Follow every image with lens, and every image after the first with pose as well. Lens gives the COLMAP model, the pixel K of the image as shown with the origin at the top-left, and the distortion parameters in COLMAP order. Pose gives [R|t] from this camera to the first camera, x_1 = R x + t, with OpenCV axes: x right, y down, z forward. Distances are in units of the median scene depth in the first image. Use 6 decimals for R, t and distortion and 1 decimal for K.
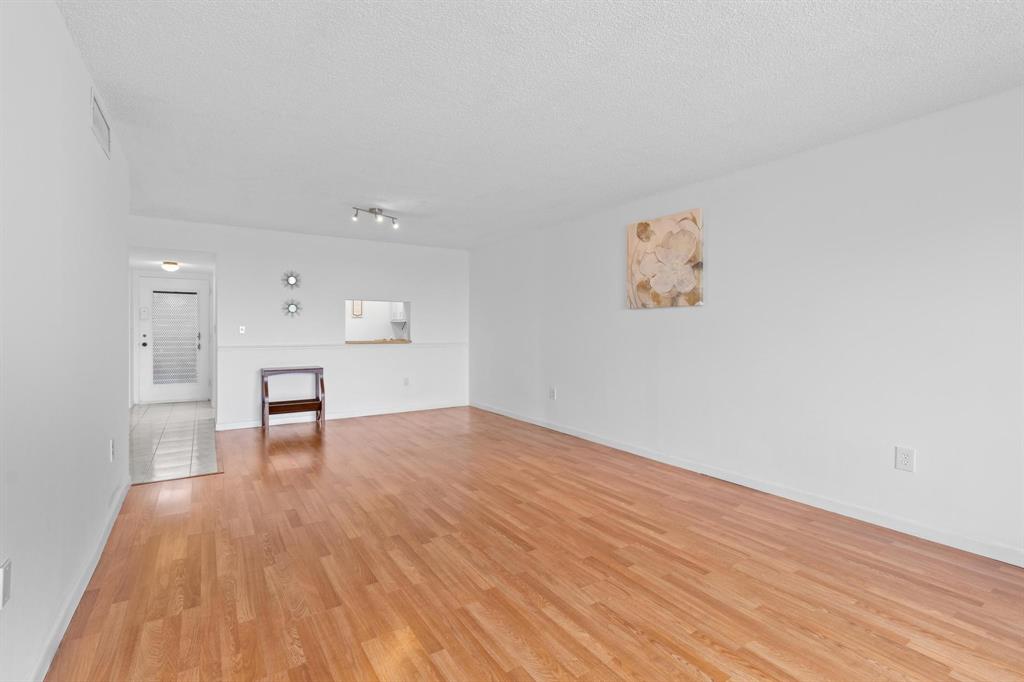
lens RADIAL K [[474.8, 0, 511.3], [0, 474.8, 331.0], [0, 0, 1]] dist [0.005336, -0.001645]
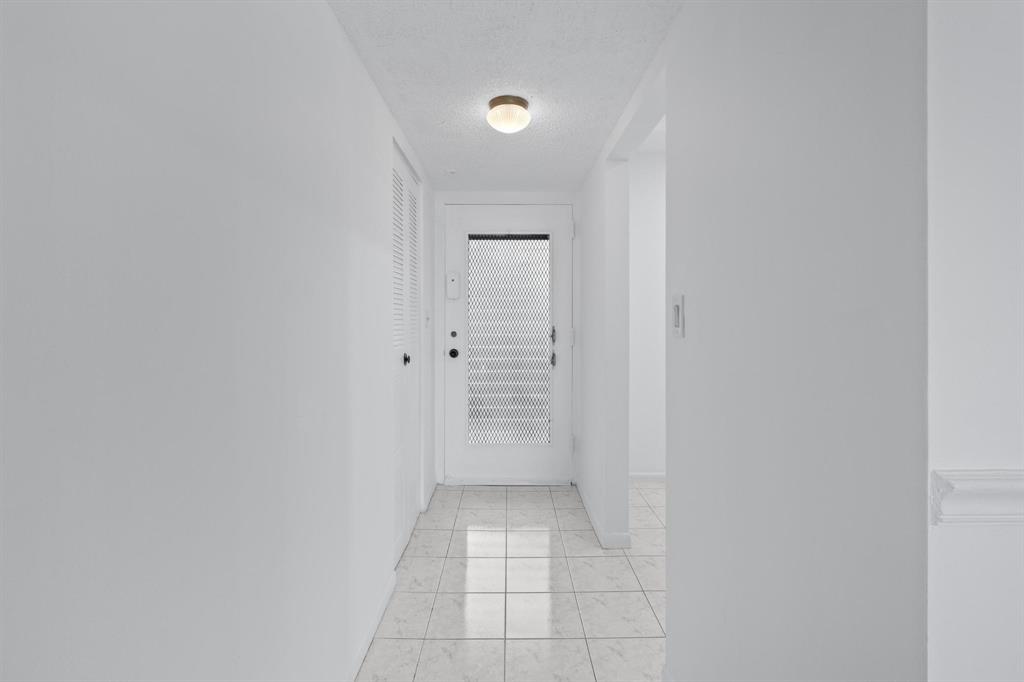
lens RADIAL K [[474.8, 0, 511.4], [0, 474.8, 340.1], [0, 0, 1]] dist [0.005336, -0.001645]
pose [[0.848022, -0.000345, -0.529960, -0.283686], [0.004441, 0.999969, 0.006456, 0.007559], [0.529942, -0.007828, 0.847998, 0.378427]]
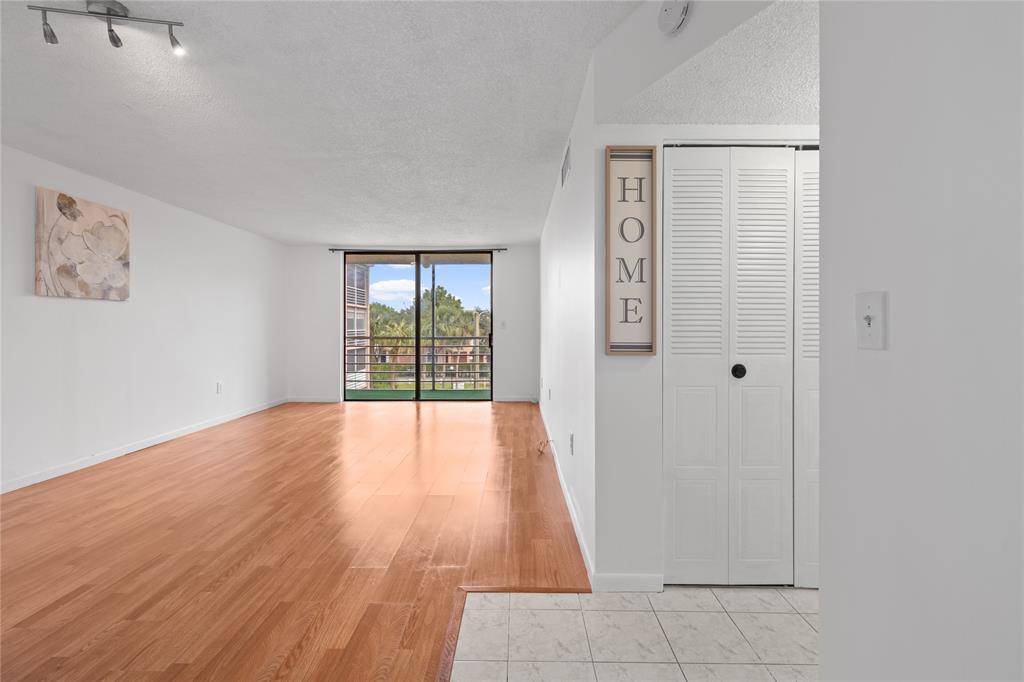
lens RADIAL K [[474.8, 0, 520.0], [0, 474.8, 327.1], [0, 0, 1]] dist [0.005336, -0.001645]
pose [[-0.838010, 0.000688, 0.545655, -0.899330], [0.003086, 0.999989, 0.003478, 0.004346], [-0.545647, 0.004598, -0.838003, 1.334227]]
